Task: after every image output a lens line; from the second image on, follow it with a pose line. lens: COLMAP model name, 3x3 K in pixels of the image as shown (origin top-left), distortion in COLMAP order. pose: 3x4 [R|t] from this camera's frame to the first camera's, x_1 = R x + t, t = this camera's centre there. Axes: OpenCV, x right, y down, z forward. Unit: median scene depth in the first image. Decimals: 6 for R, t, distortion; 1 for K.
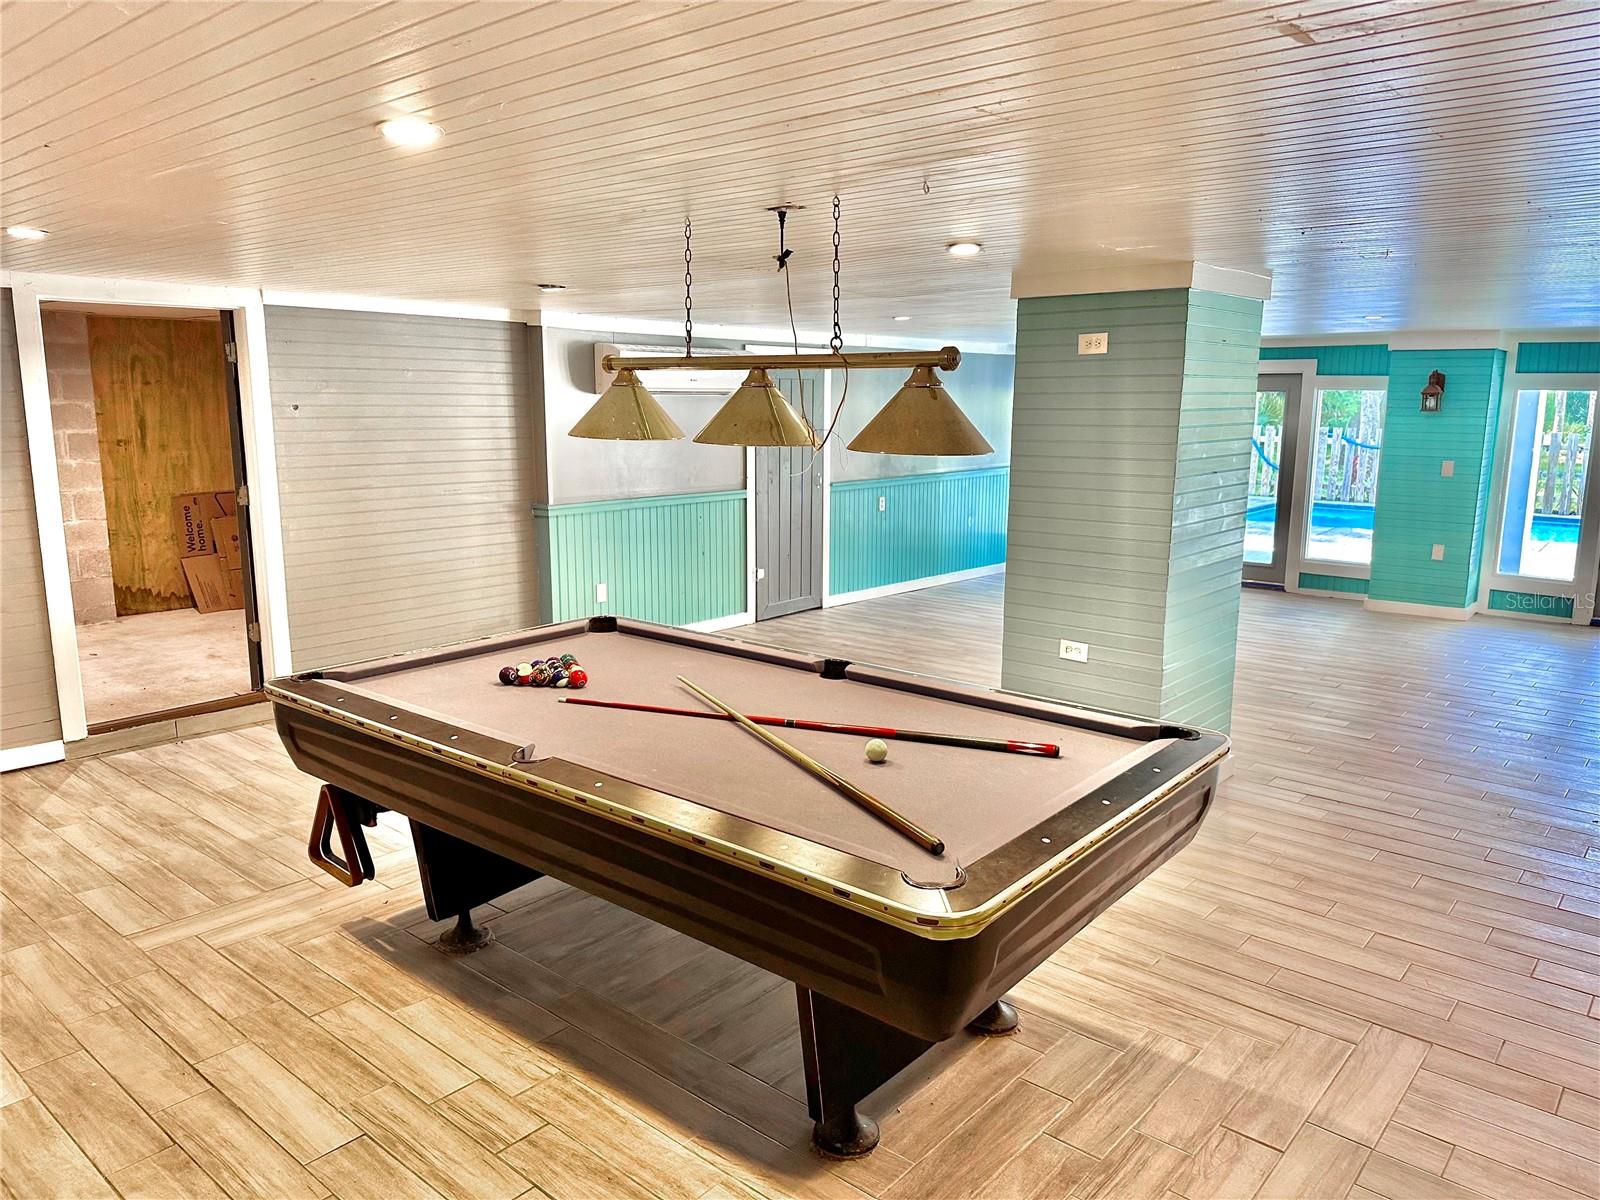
lens RADIAL K [[1129.4, 0, 798.2], [0, 1129.4, 600.9], [0, 0, 1]] dist [0.011540, -0.002393]
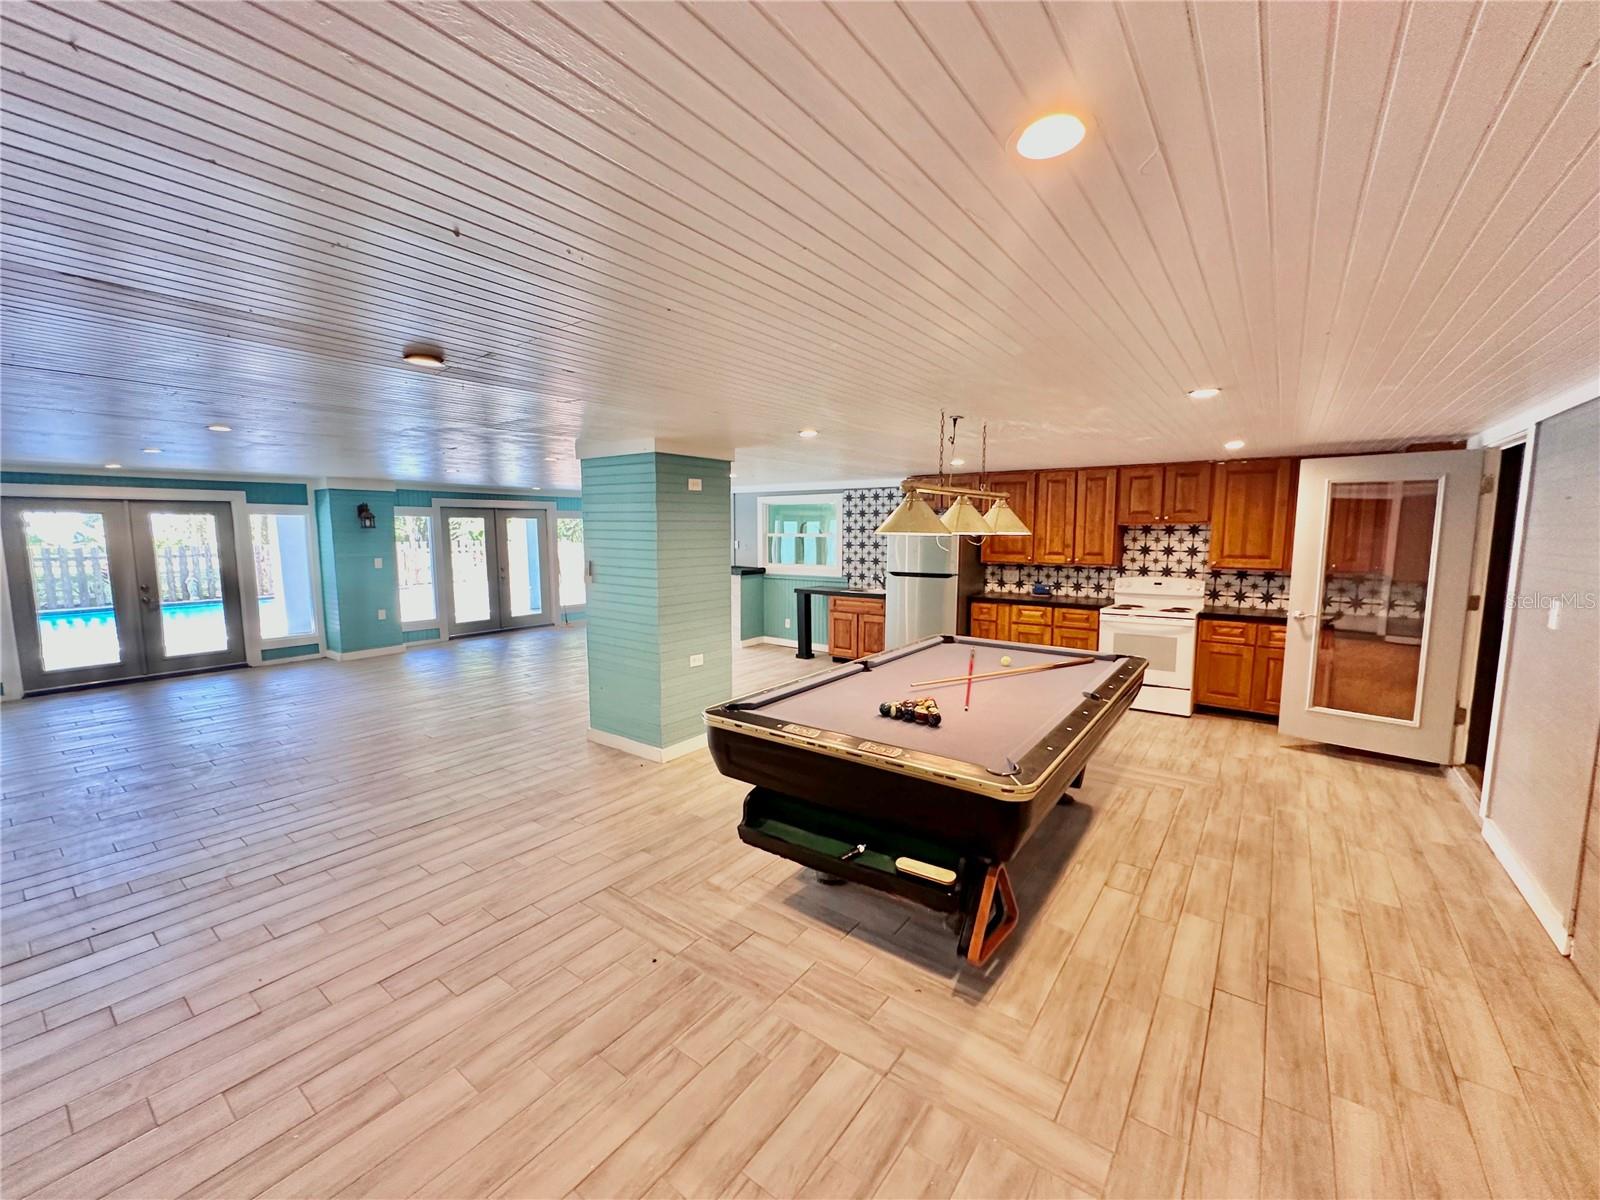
lens RADIAL K [[641.9, 0, 797.5], [0, 641.9, 599.4], [0, 0, 1]] dist [0.000866, 0.000176]
pose [[-0.062736, -0.116107, 0.991253, -1.020043], [0.178612, 0.975869, 0.125610, -0.198212], [-0.981917, 0.184930, -0.040484, 1.215978]]
